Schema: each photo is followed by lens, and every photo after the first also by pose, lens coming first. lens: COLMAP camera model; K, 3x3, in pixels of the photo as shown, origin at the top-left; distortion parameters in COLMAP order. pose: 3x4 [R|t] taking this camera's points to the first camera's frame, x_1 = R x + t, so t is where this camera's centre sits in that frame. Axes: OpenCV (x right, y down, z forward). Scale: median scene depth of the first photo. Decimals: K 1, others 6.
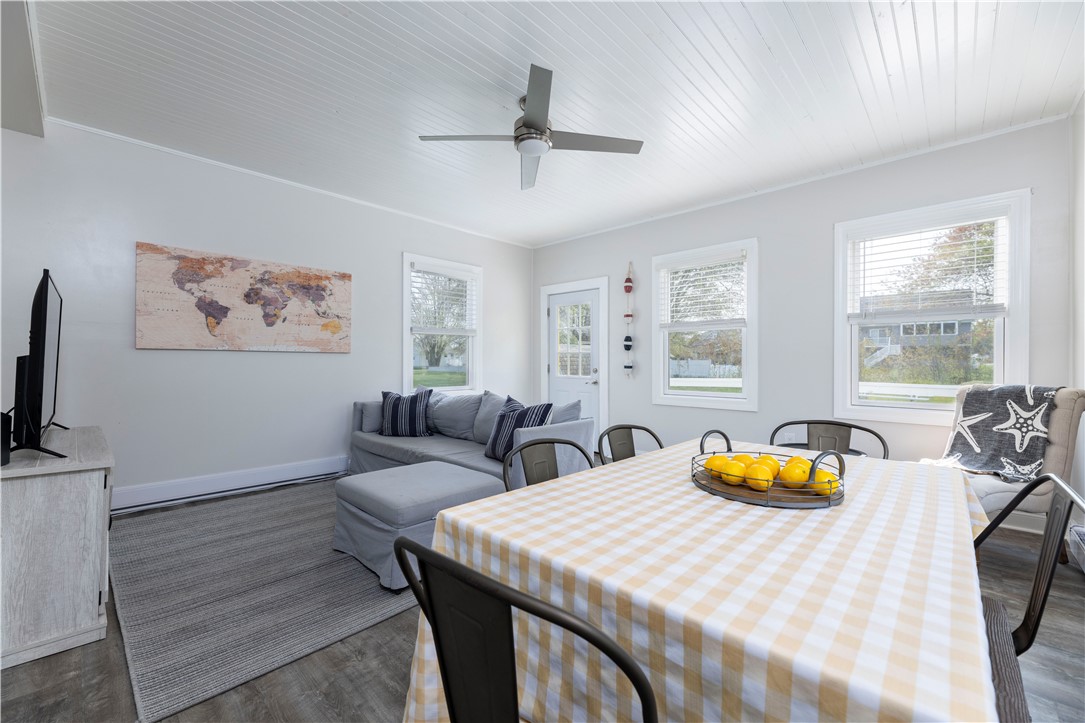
lens RADIAL K [[440.3, 0, 543.5], [0, 440.3, 355.2], [0, 0, 1]] dist [0.002305, -0.000018]
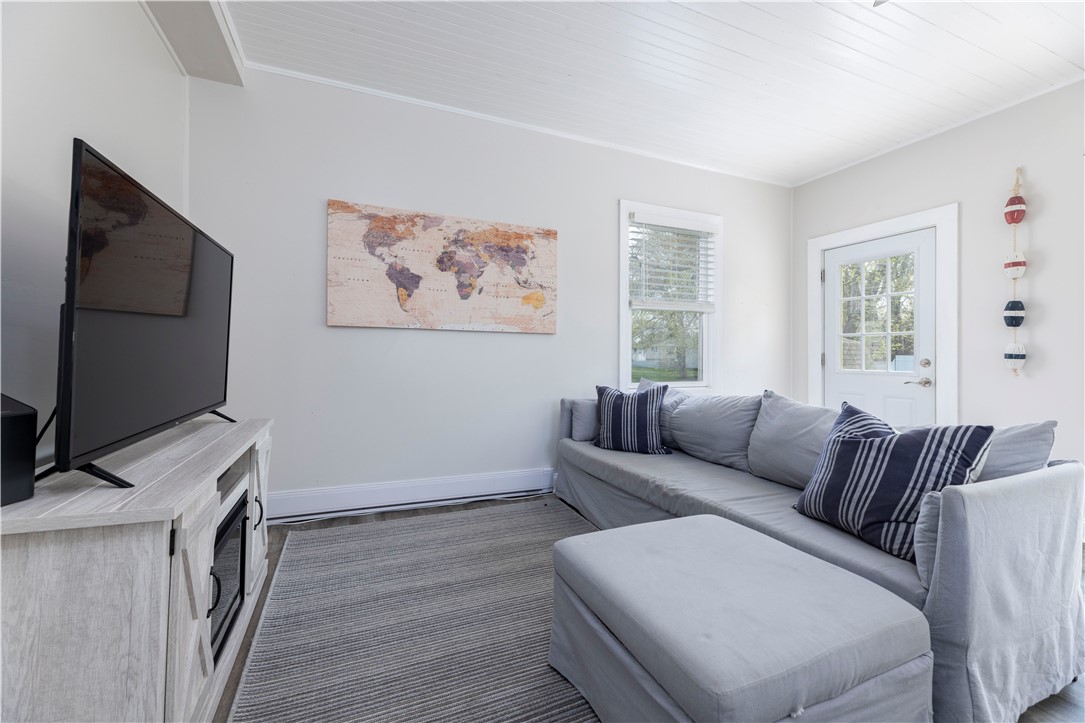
lens RADIAL K [[440.3, 0, 543.5], [0, 440.3, 355.2], [0, 0, 1]] dist [0.002305, -0.000018]
pose [[0.920058, 0.005684, -0.391741, -0.182925], [-0.001730, 0.999944, 0.010444, 0.027382], [0.391778, -0.008931, 0.920016, 0.332377]]
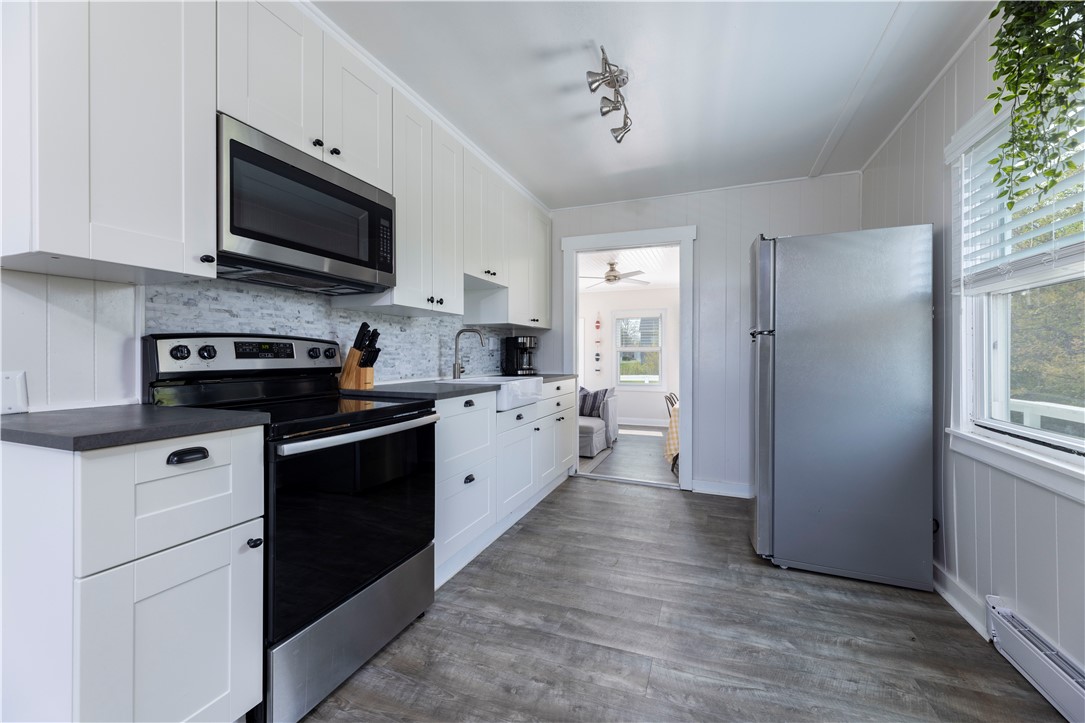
lens RADIAL K [[440.3, 0, 543.5], [0, 440.3, 355.2], [0, 0, 1]] dist [0.002305, -0.000018]
pose [[0.925178, 0.001743, 0.379529, -0.927124], [-0.005292, 0.999951, 0.008309, -0.064915], [-0.379496, -0.009696, 0.925143, -0.779648]]
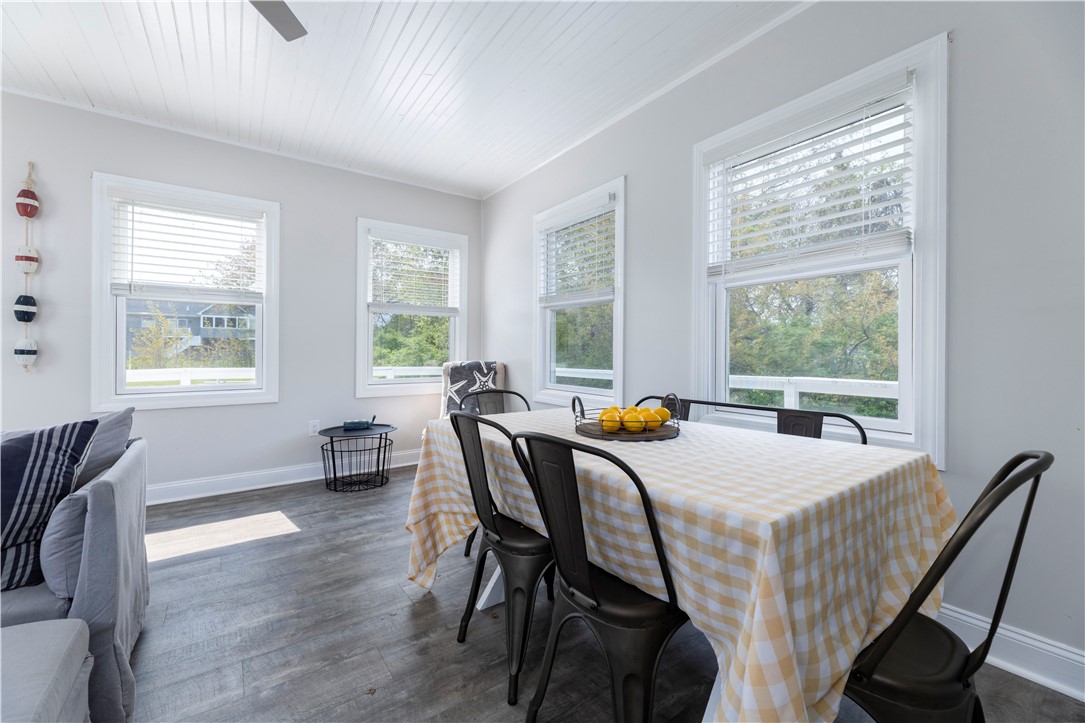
lens RADIAL K [[436.3, 0, 539.1], [0, 436.3, 348.4], [0, 0, 1]] dist [0.000325, -0.000020]
pose [[0.192237, 0.011534, 0.981281, -0.289119], [-0.013777, 0.999864, -0.009054, 0.024461], [-0.981252, -0.011778, 0.192370, 0.355085]]
